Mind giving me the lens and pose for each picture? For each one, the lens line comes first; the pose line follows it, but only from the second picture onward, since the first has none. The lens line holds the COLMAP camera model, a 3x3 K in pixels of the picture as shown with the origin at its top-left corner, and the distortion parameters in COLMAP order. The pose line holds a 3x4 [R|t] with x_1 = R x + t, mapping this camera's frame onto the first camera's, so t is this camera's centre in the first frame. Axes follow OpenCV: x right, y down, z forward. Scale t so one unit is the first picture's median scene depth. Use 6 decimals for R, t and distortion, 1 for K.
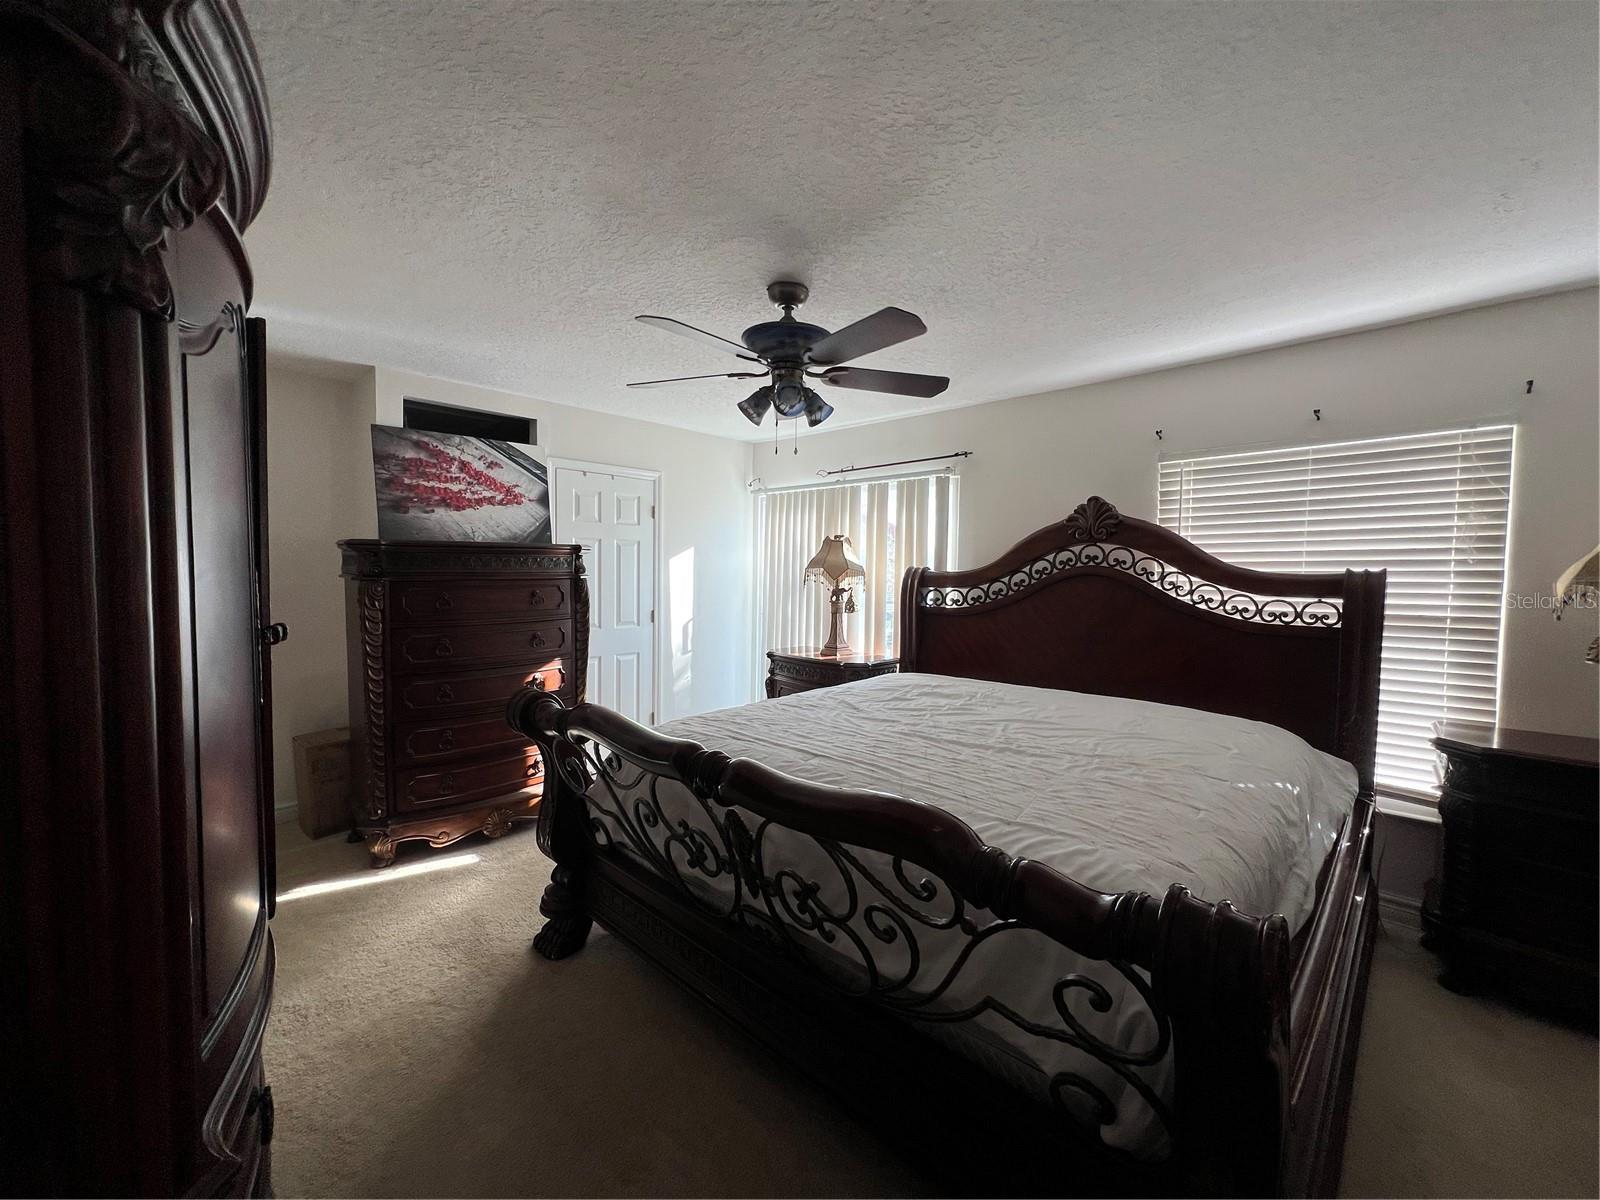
lens RADIAL K [[640.2, 0, 798.0], [0, 640.2, 597.1], [0, 0, 1]] dist [0.001191, -0.000474]
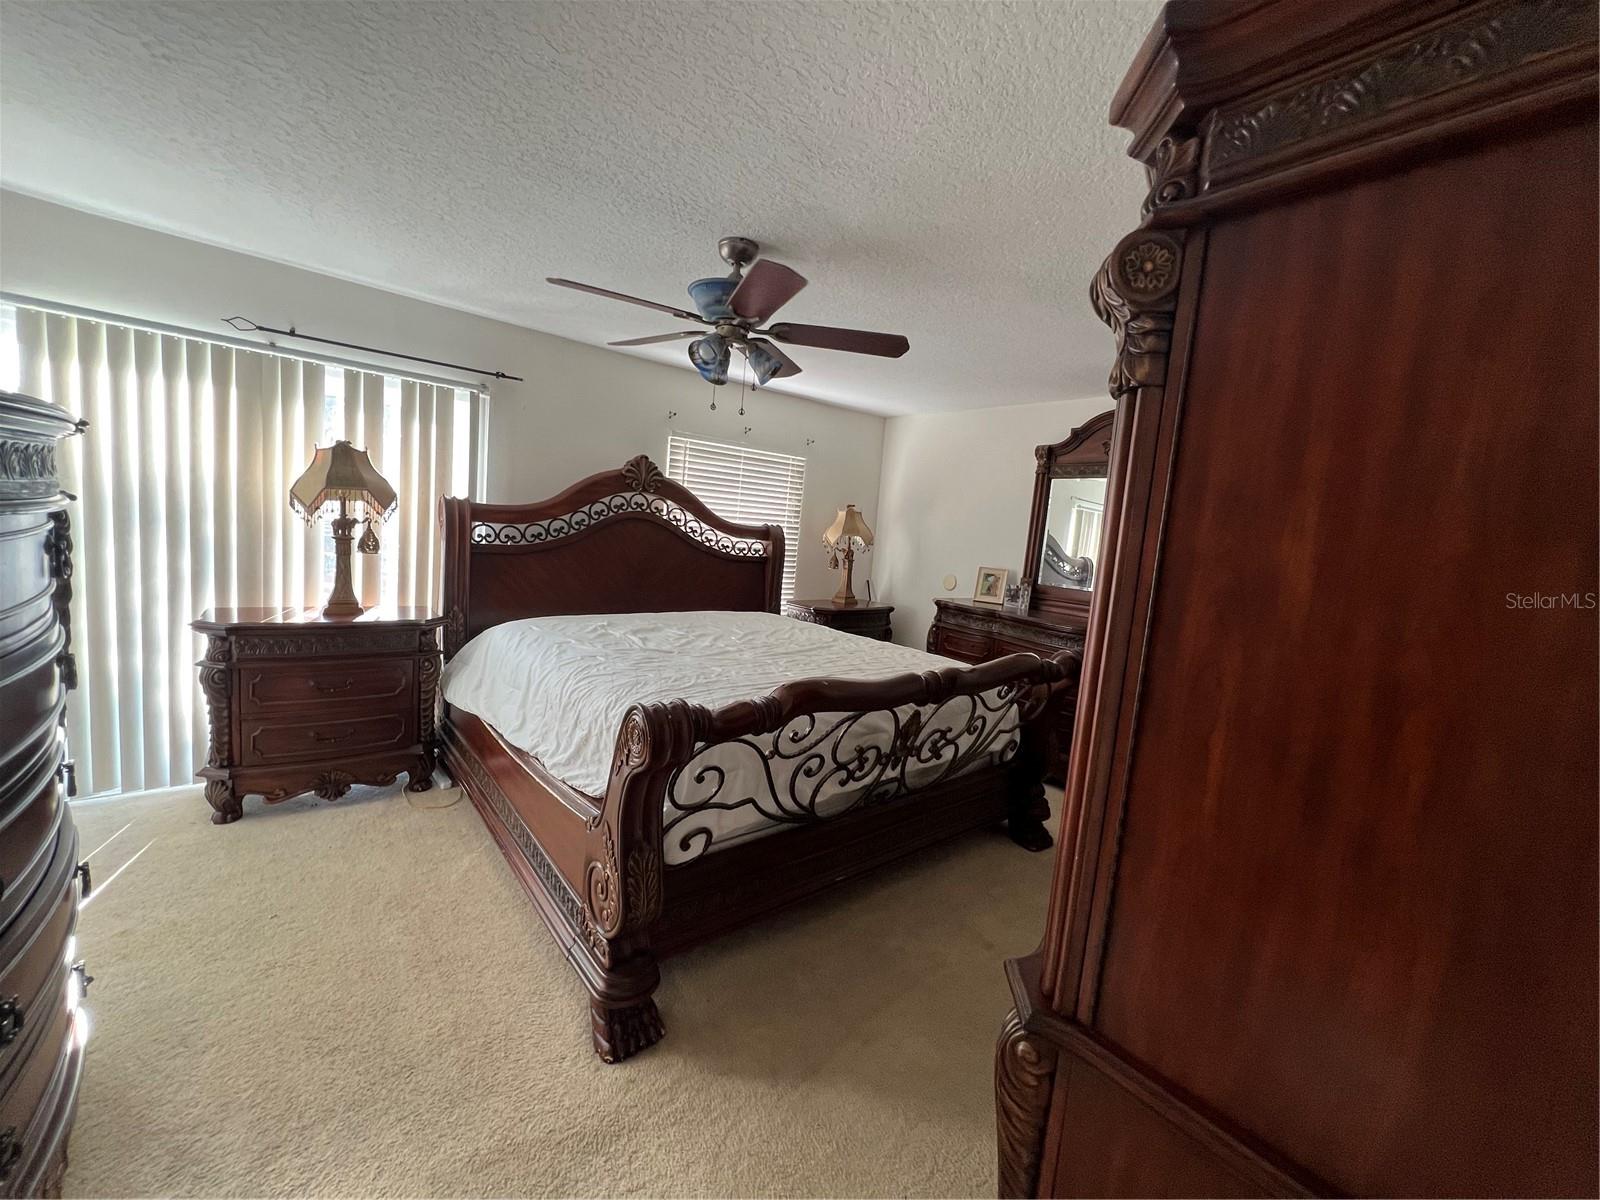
lens RADIAL K [[640.2, 0, 798.6], [0, 640.2, 602.0], [0, 0, 1]] dist [0.001191, -0.000474]
pose [[0.113934, -0.115477, 0.986754, -0.739874], [-0.043979, 0.991662, 0.121129, -0.037145], [-0.992514, -0.057197, 0.107905, 0.542254]]
